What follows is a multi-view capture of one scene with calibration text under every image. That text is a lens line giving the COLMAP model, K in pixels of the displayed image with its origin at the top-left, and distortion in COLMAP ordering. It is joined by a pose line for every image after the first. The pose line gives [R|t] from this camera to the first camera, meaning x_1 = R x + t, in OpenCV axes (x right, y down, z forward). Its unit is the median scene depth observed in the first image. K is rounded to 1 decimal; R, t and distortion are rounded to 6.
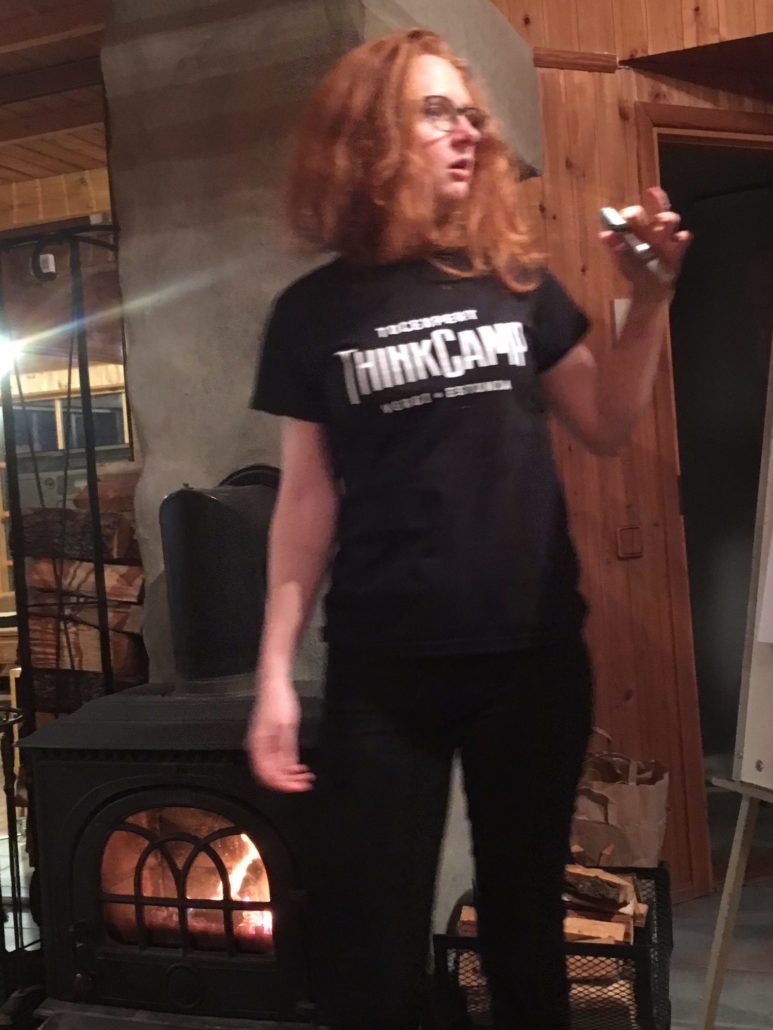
lens RADIAL K [[1314.1, 0, 380.9], [0, 1314.1, 502.6], [0, 0, 1]] dist [0.046503, 0.000000]
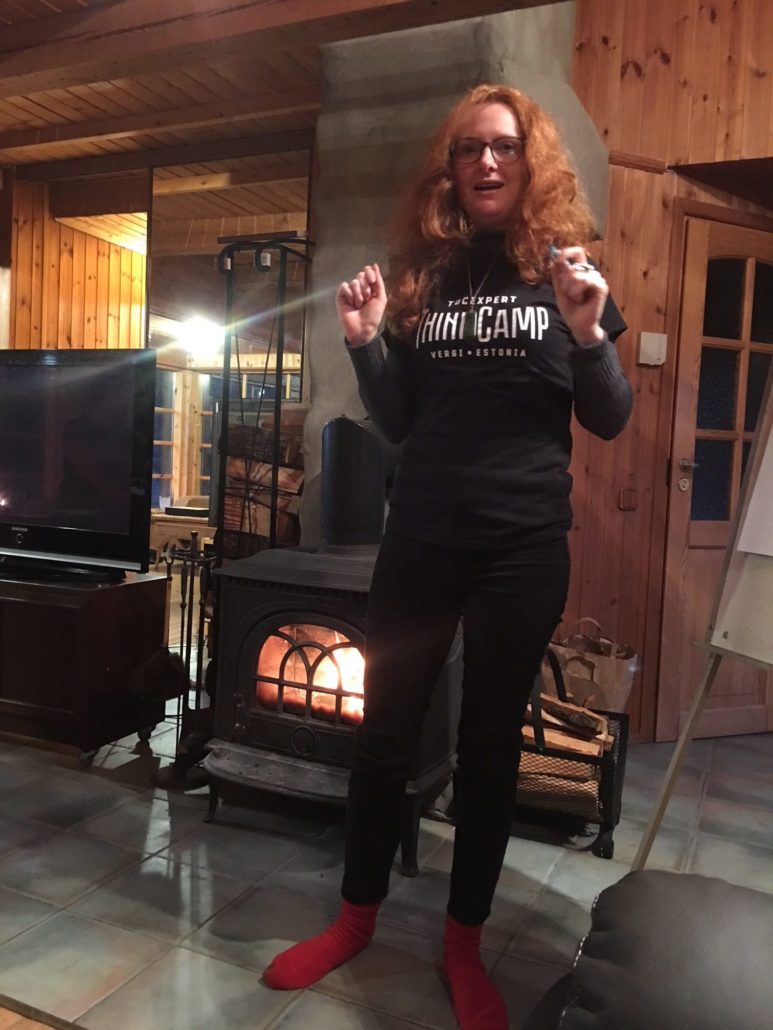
lens RADIAL K [[873.5, 0, 385.2], [0, 873.5, 510.6], [0, 0, 1]] dist [0.073640, -0.104133]
pose [[0.990488, 0.124600, -0.058377, -0.025004], [-0.121960, 0.991431, 0.046799, 0.035619], [0.063708, -0.039234, 0.997197, 0.008669]]
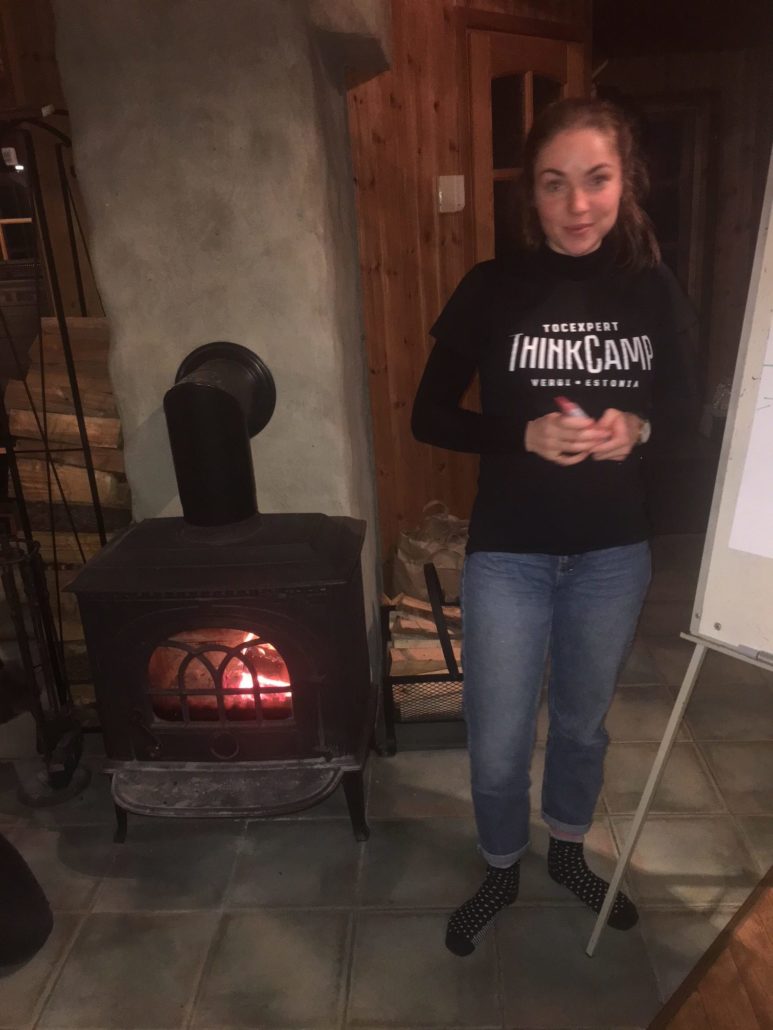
lens RADIAL K [[873.5, 0, 369.2], [0, 873.5, 504.0], [0, 0, 1]] dist [0.073640, -0.104133]
pose [[0.955970, -0.088295, 0.279867, -0.192735], [0.003988, 0.957485, 0.288454, -0.111212], [-0.293438, -0.274638, 0.915679, 0.150679]]
